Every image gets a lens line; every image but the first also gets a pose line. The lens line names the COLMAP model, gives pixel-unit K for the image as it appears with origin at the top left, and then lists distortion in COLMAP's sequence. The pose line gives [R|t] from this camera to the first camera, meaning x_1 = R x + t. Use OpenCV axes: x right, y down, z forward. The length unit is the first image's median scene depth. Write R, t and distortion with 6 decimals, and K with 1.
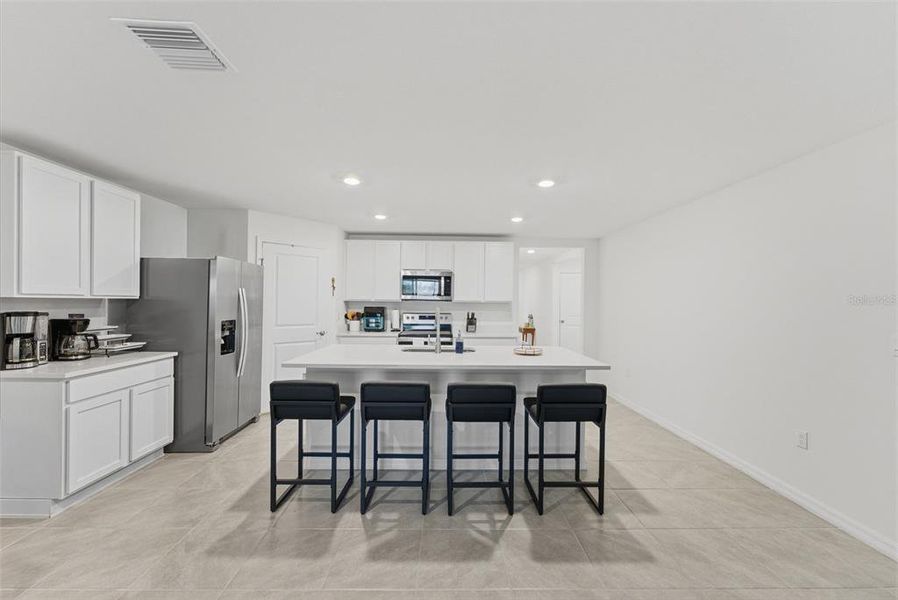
lens RADIAL K [[372.0, 0, 452.5], [0, 372.0, 278.8], [0, 0, 1]] dist [0.014656, 0.000449]
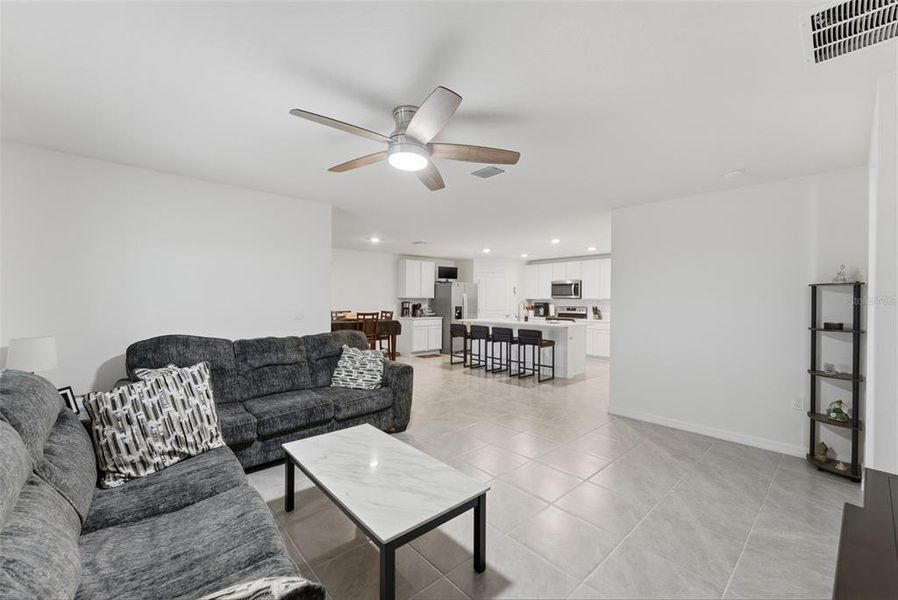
lens RADIAL K [[358.8, 0, 448.3], [0, 358.8, 294.4], [0, 0, 1]] dist [0.001208, 0.000083]
pose [[0.657176, -0.013575, -0.753615, 1.277589], [0.044944, 0.998765, 0.021202, -0.028890], [0.752396, -0.047803, 0.656974, -0.705797]]
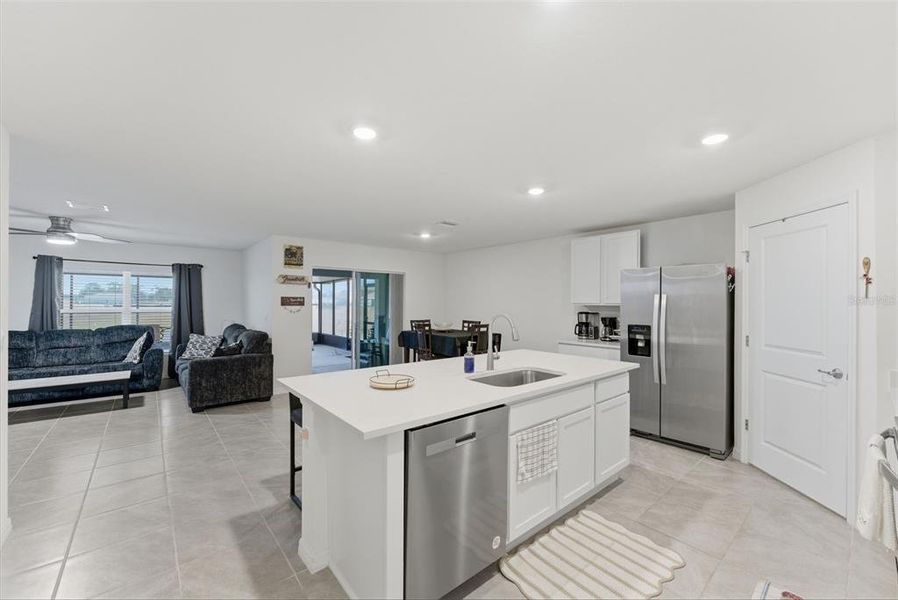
lens RADIAL K [[358.8, 0, 456.4], [0, 358.8, 297.6], [0, 0, 1]] dist [0.001208, 0.000083]
pose [[-0.764415, -0.019841, -0.644420, 0.509689], [0.032253, 0.997098, -0.068958, 0.089661], [0.643918, -0.073496, -0.761556, 1.527678]]
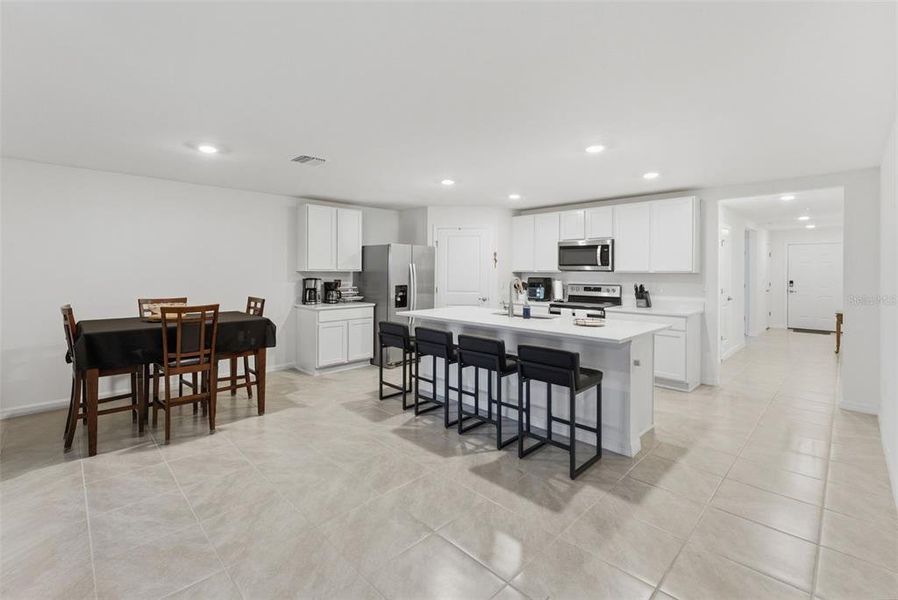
lens RADIAL K [[396.3, 0, 411.3], [0, 396.3, 261.8], [0, 0, 1]] dist [0.004229, 0.001134]
pose [[0.659239, -0.020665, -0.751649, 0.663379], [0.049336, 0.998657, 0.015815, -0.008014], [0.750313, -0.047509, 0.659373, -0.023102]]
